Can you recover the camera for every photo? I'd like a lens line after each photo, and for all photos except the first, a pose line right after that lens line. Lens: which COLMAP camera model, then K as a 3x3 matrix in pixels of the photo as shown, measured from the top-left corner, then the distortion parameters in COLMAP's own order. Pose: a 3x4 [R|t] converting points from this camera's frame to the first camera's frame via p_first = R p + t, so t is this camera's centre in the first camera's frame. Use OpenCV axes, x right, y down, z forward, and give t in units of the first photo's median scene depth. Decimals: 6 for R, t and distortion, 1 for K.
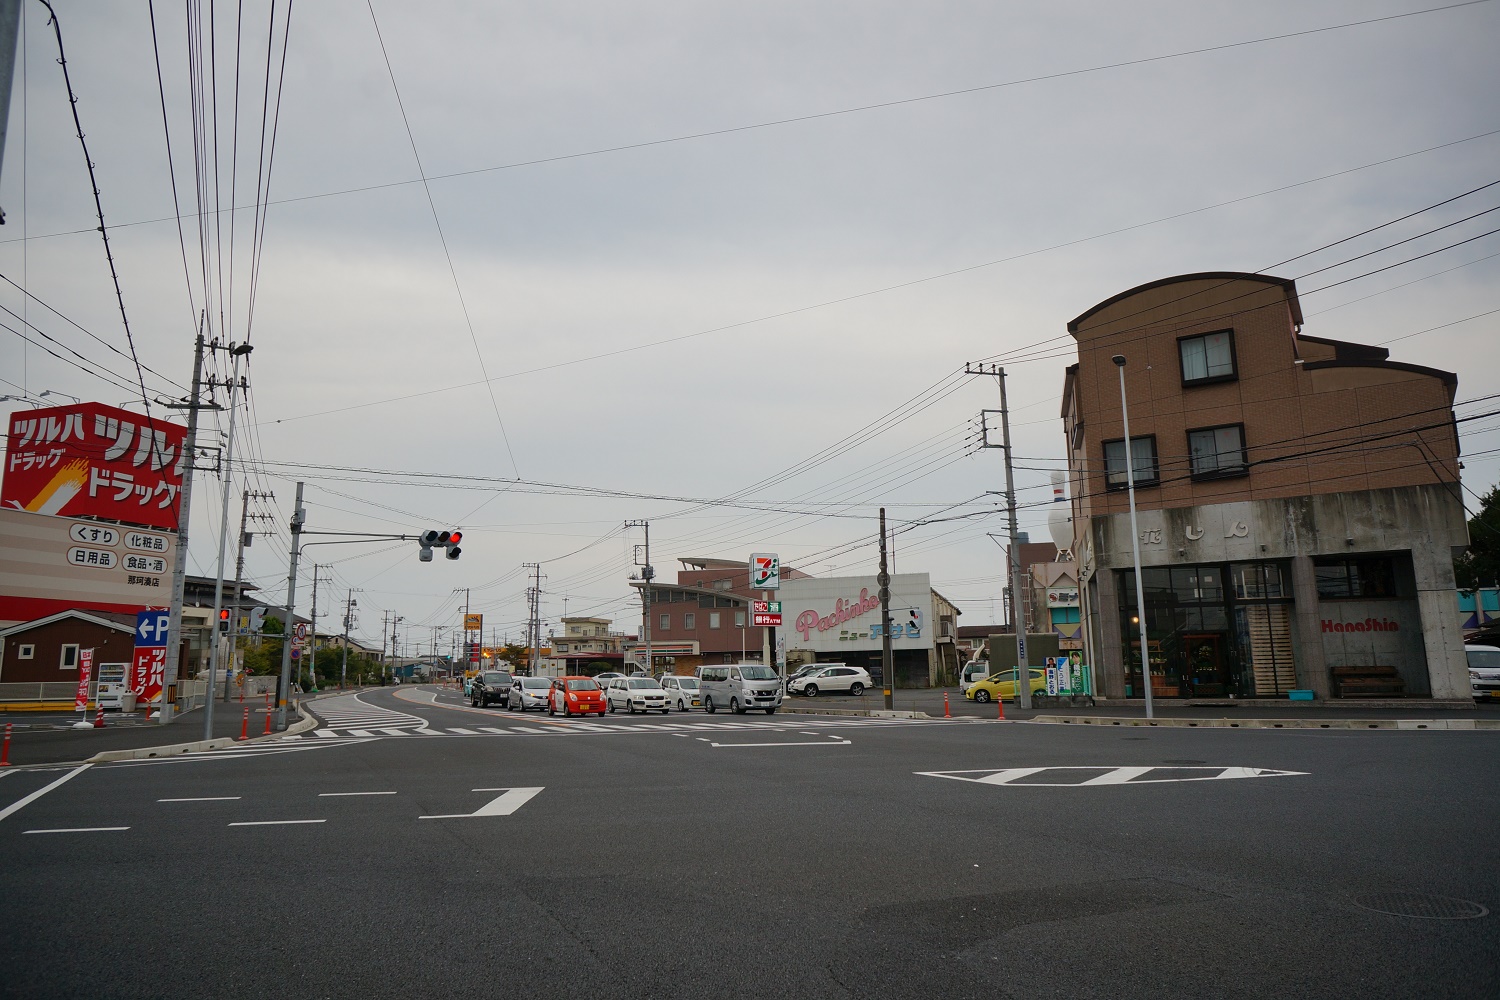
lens RADIAL K [[1007.4, 0, 750.9], [0, 1007.4, 476.9], [0, 0, 1]] dist [-0.003090, -0.001517]
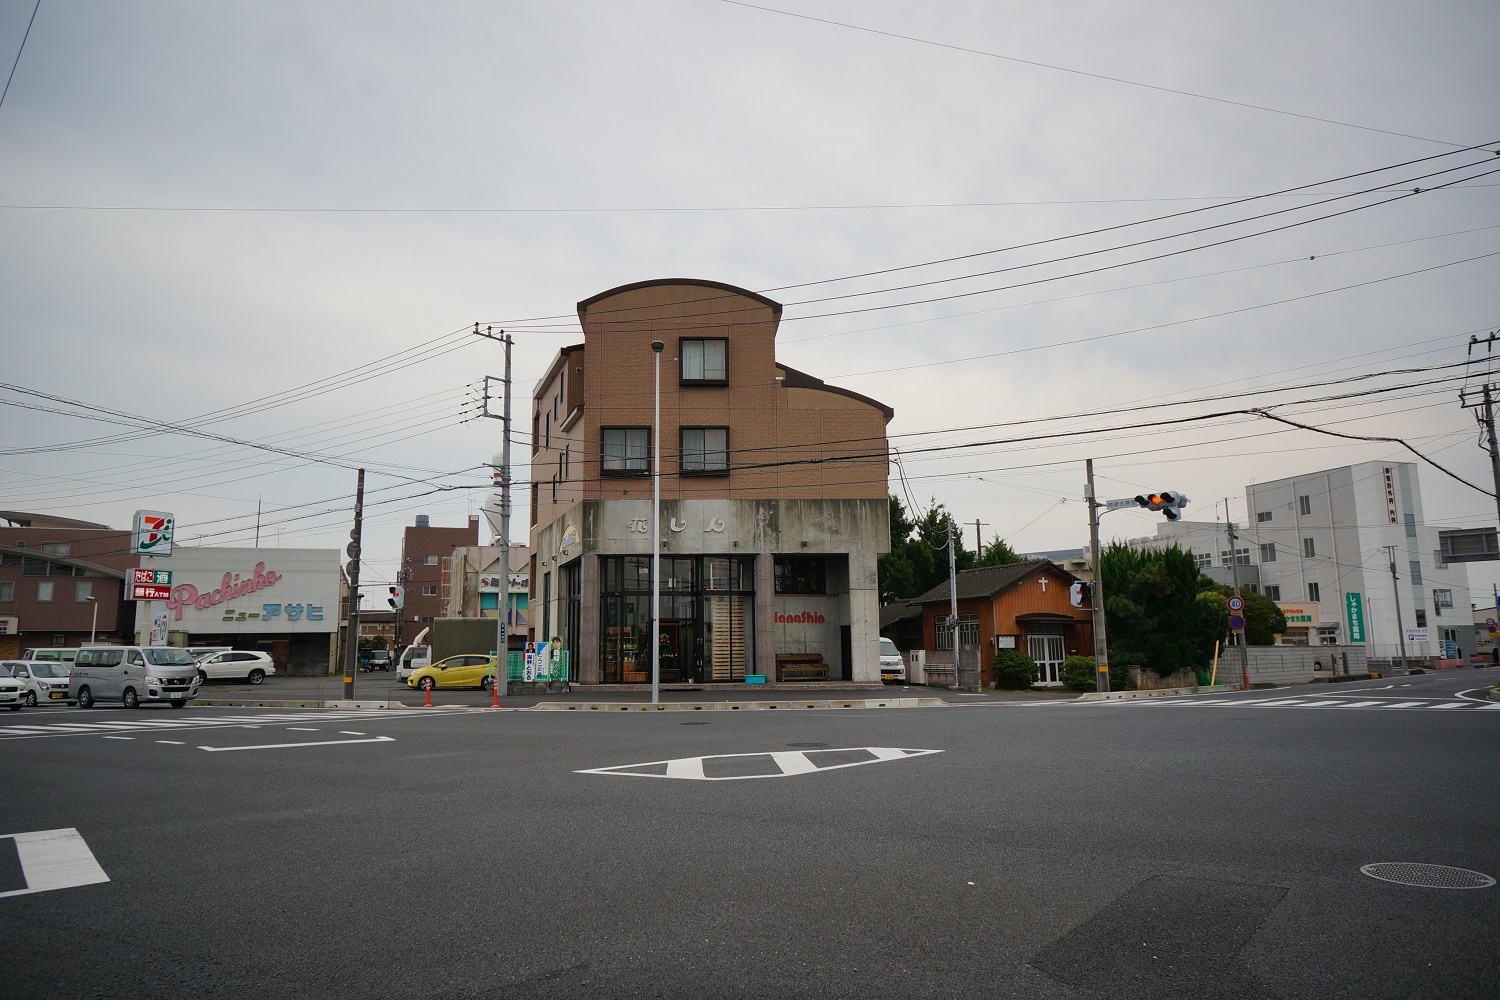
lens RADIAL K [[1007.4, 0, 750.9], [0, 1007.4, 476.9], [0, 0, 1]] dist [-0.003090, -0.001517]
pose [[0.820089, 0.105622, 0.562404, -0.083707], [-0.112263, 0.993415, -0.022868, 0.020155], [-0.561116, -0.044383, 0.826546, 0.090685]]
